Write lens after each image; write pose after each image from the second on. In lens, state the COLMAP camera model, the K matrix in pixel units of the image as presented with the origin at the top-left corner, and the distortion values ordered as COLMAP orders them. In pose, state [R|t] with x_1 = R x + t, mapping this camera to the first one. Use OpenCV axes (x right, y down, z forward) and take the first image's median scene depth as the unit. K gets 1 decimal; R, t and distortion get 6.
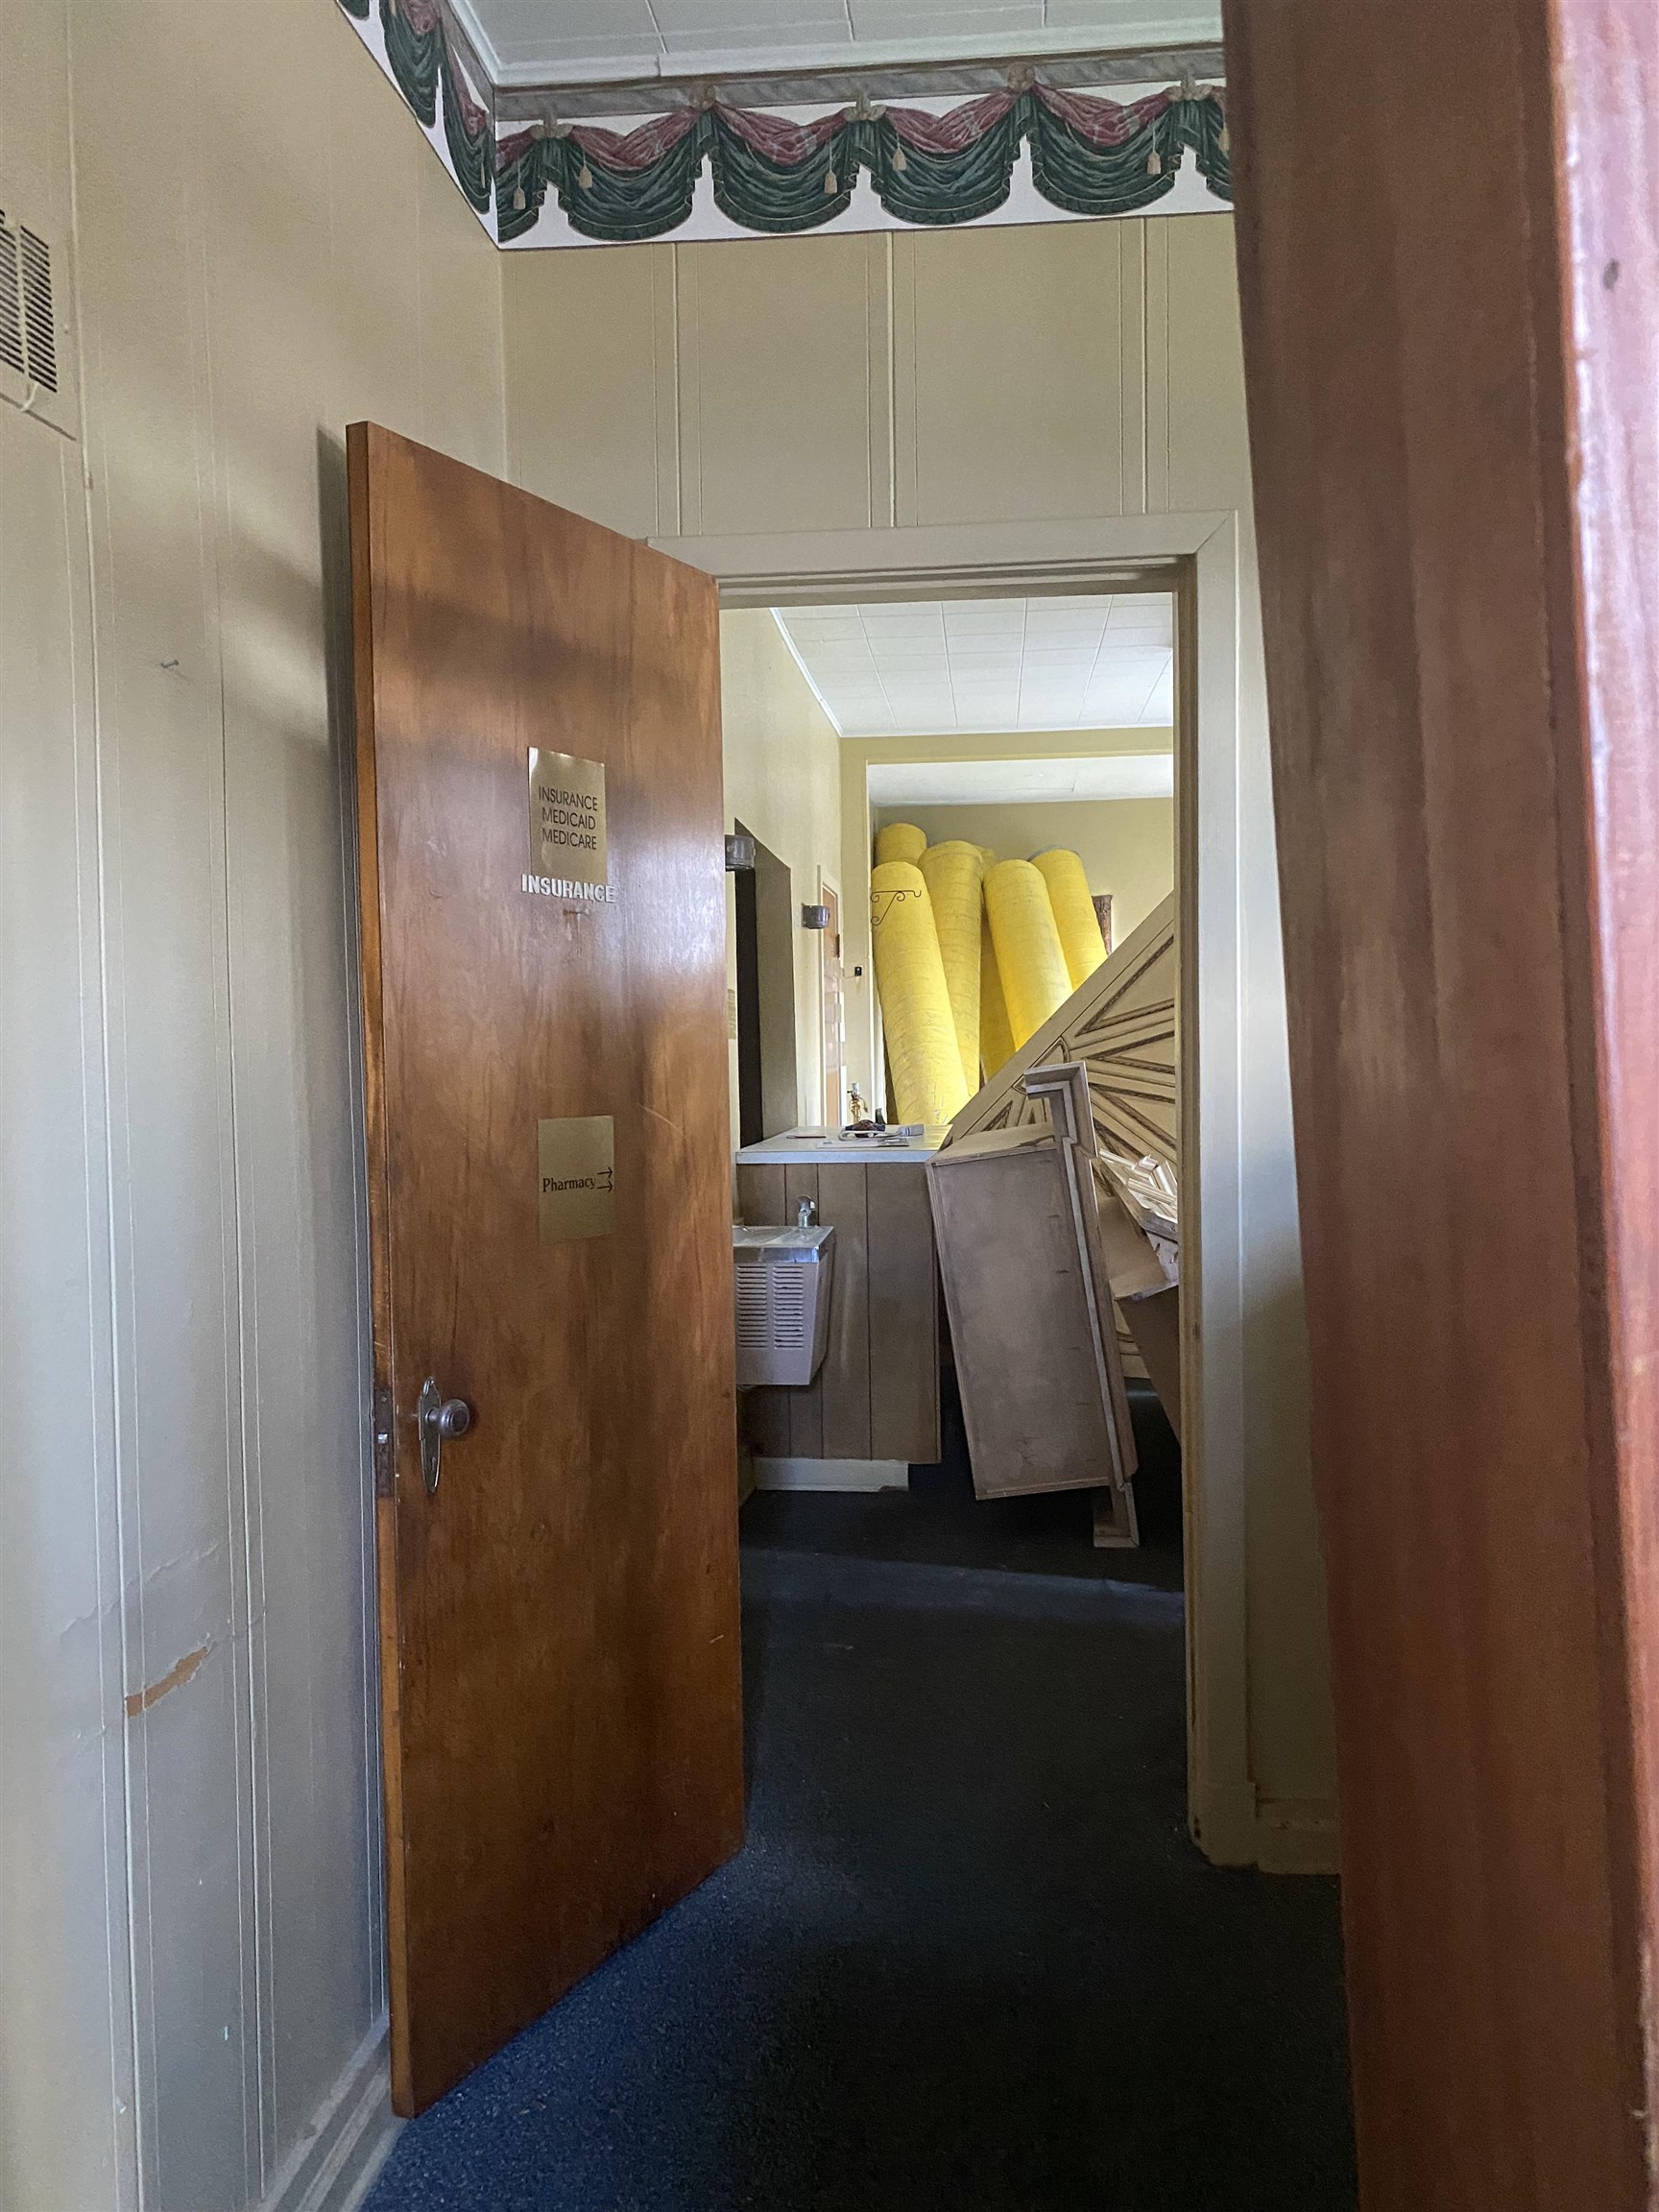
lens RADIAL K [[1704.7, 0, 832.3], [0, 1704.7, 1103.9], [0, 0, 1]] dist [0.036471, -0.035887]
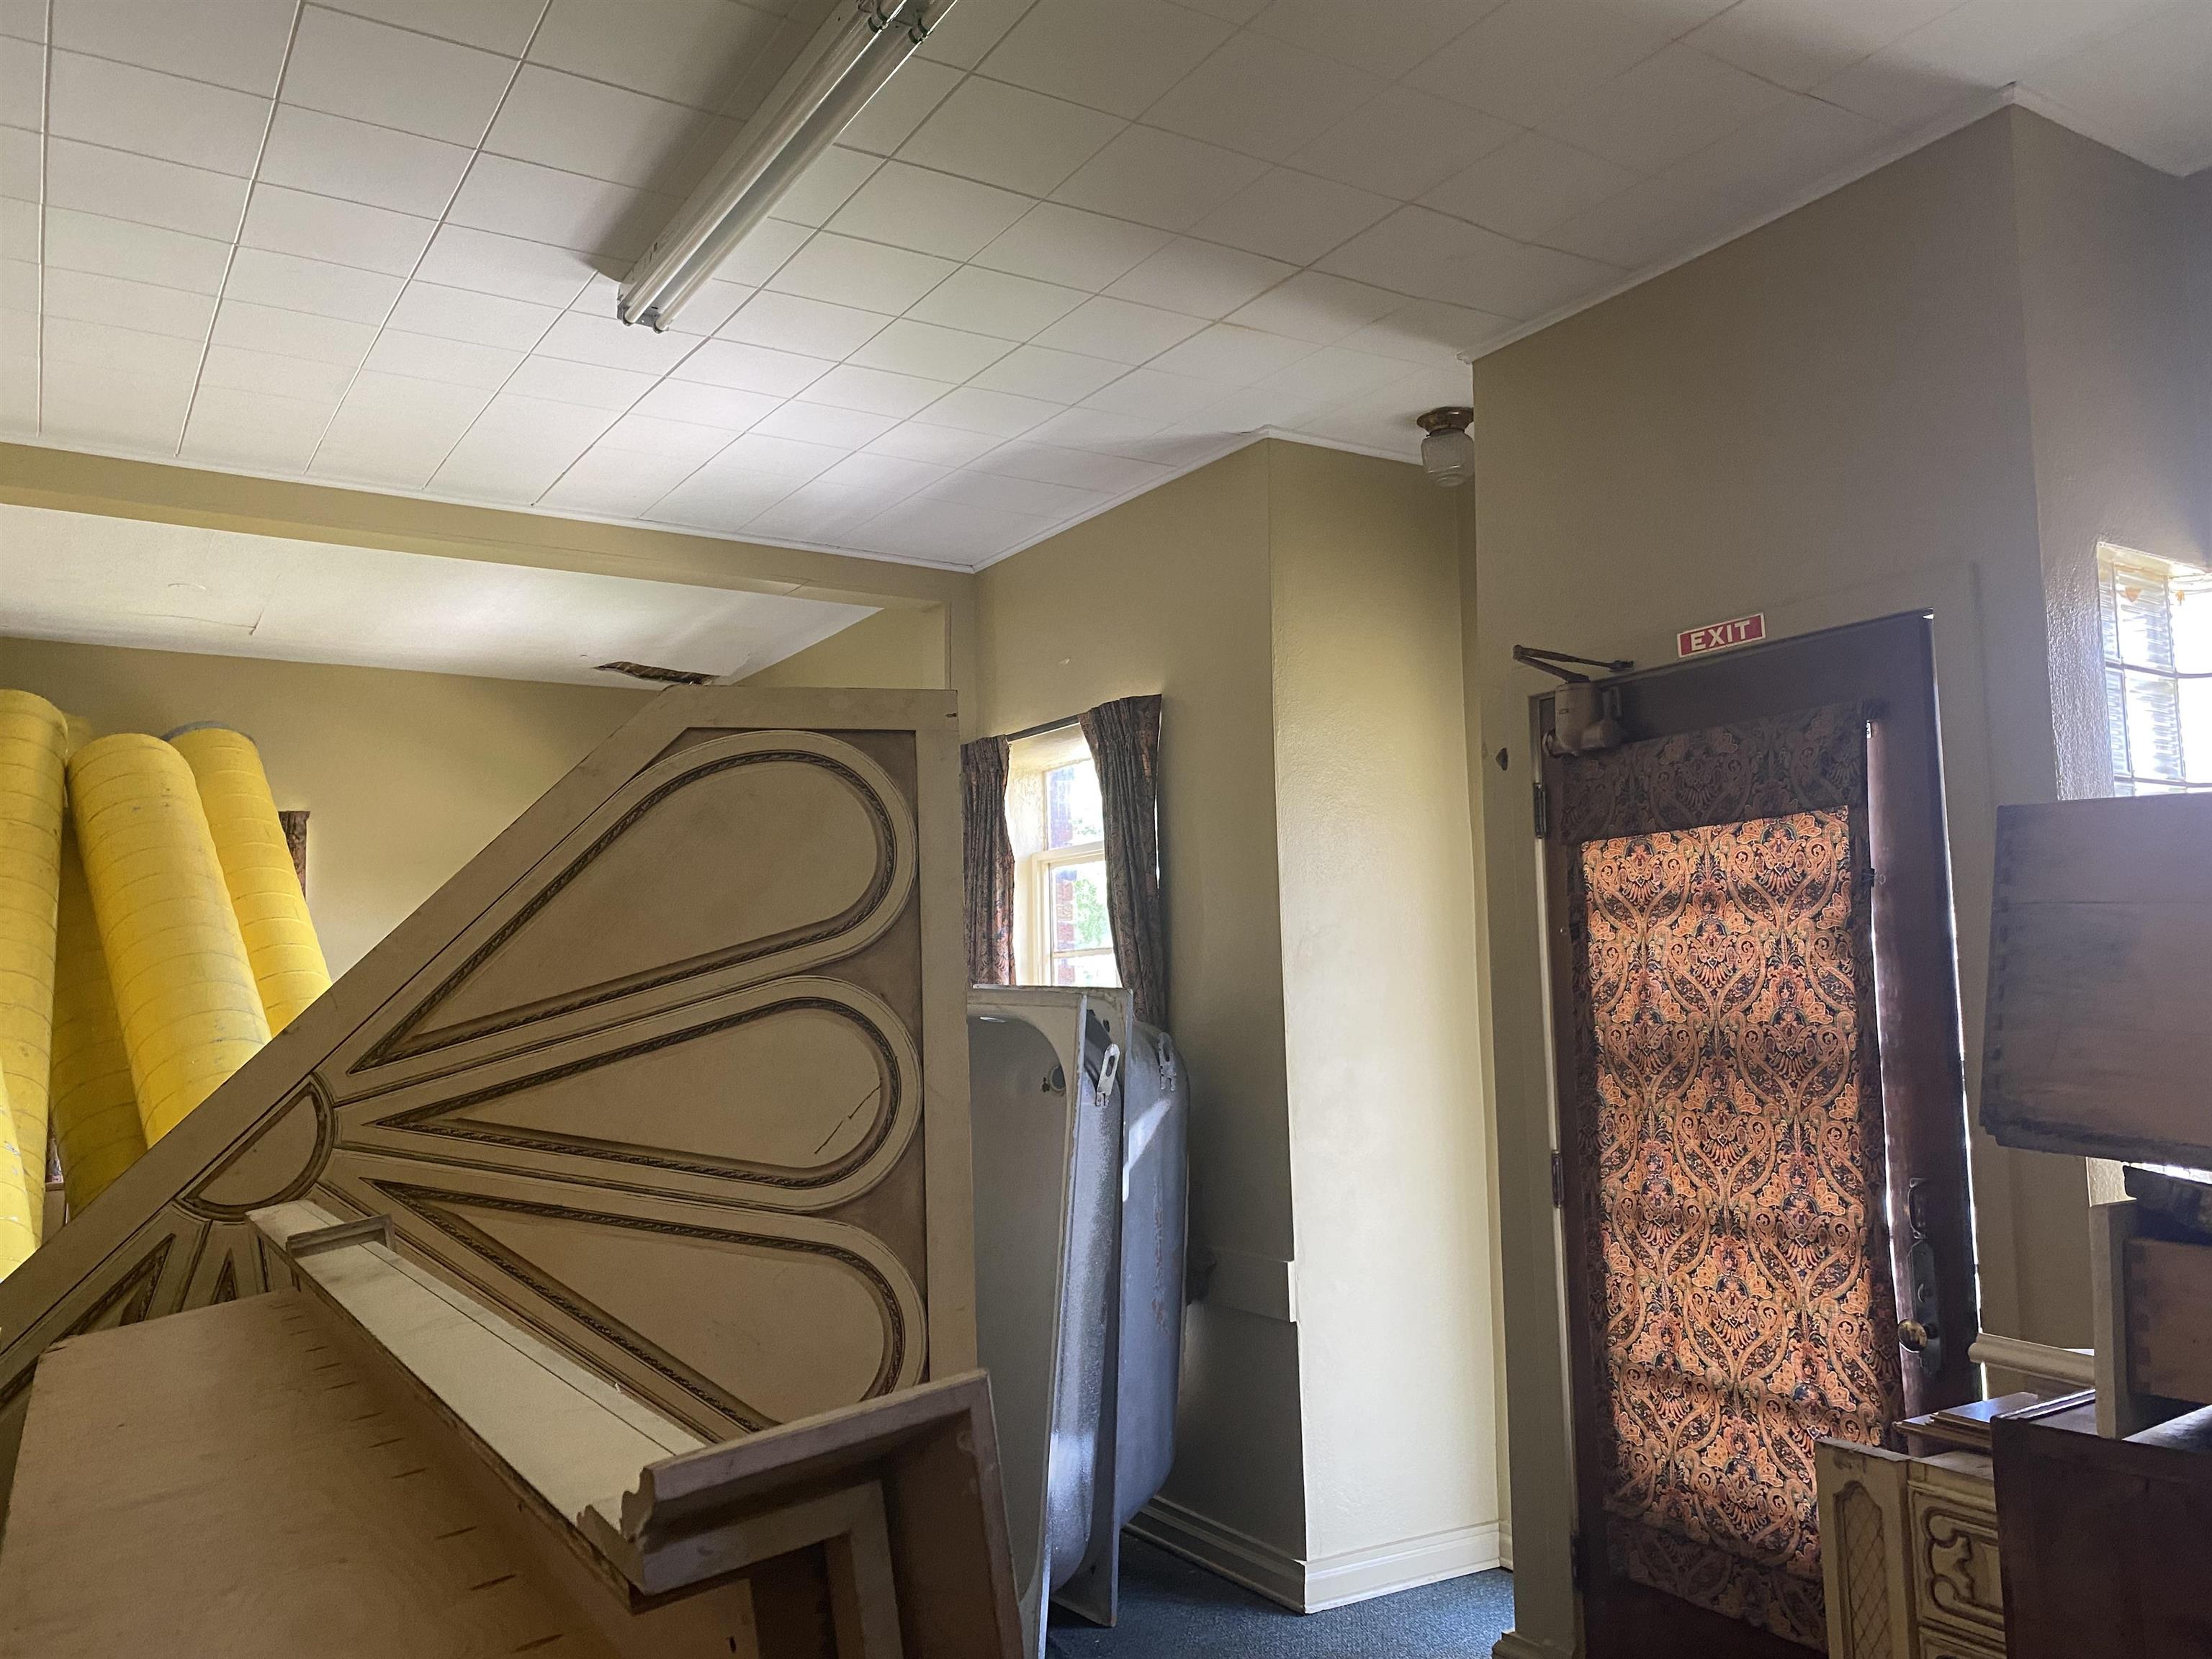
lens RADIAL K [[1704.7, 0, 1121.7], [0, 1704.7, 851.1], [0, 0, 1]] dist [0.036471, -0.035887]
pose [[0.790412, 0.059469, 0.609682, 0.028410], [0.023045, 0.991685, -0.126606, -0.035497], [-0.612142, 0.114121, 0.782470, 0.529737]]
